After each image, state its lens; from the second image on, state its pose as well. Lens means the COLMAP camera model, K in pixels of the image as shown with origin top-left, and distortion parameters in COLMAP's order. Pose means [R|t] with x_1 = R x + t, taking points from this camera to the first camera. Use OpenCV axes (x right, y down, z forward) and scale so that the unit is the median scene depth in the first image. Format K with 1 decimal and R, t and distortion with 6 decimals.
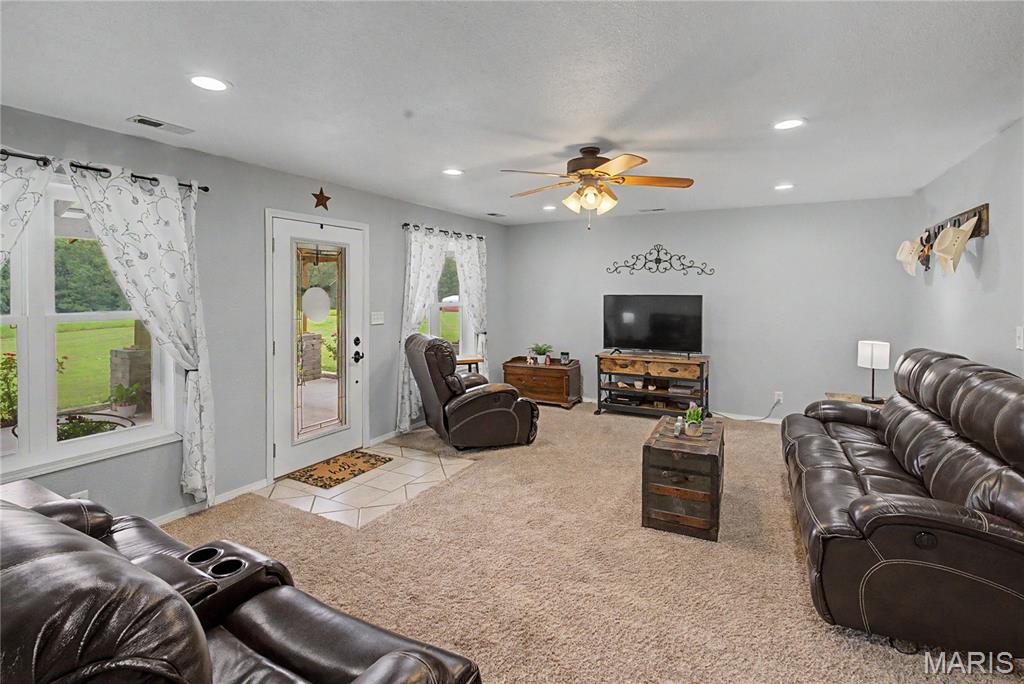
lens RADIAL K [[482.6, 0, 505.4], [0, 482.6, 296.9], [0, 0, 1]] dist [-0.000846, 0.000096]
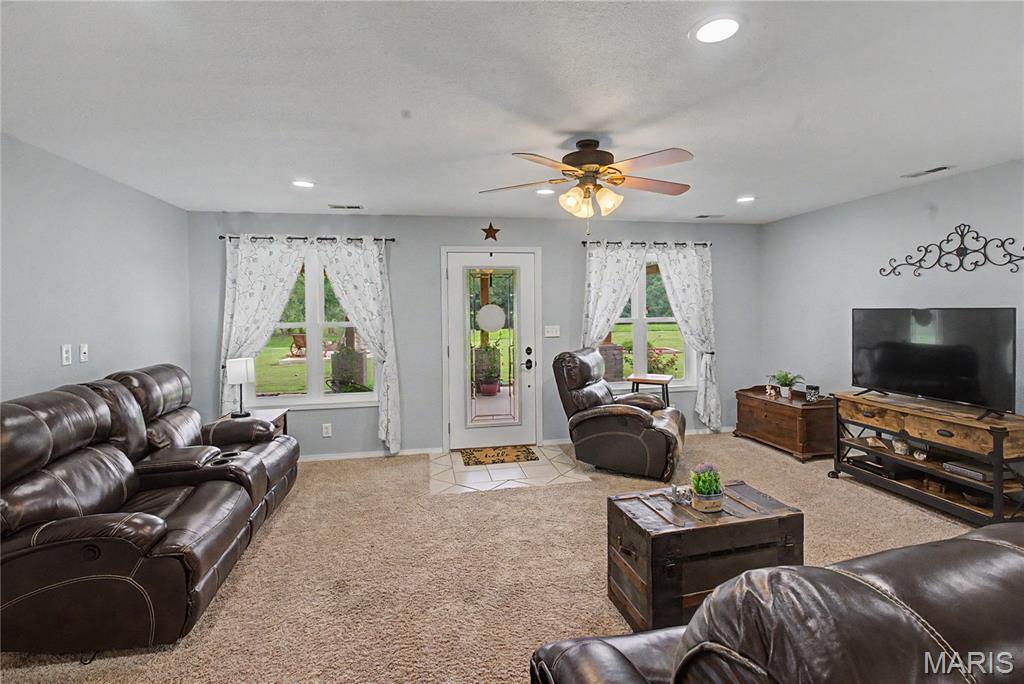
lens RADIAL K [[479.3, 0, 515.7], [0, 479.3, 312.2], [0, 0, 1]] dist [0.002479, 0.000543]
pose [[0.647409, 0.000738, -0.762142, 0.524620], [0.003741, 0.999984, 0.004146, -0.004276], [0.762133, -0.005536, 0.647396, 0.234204]]
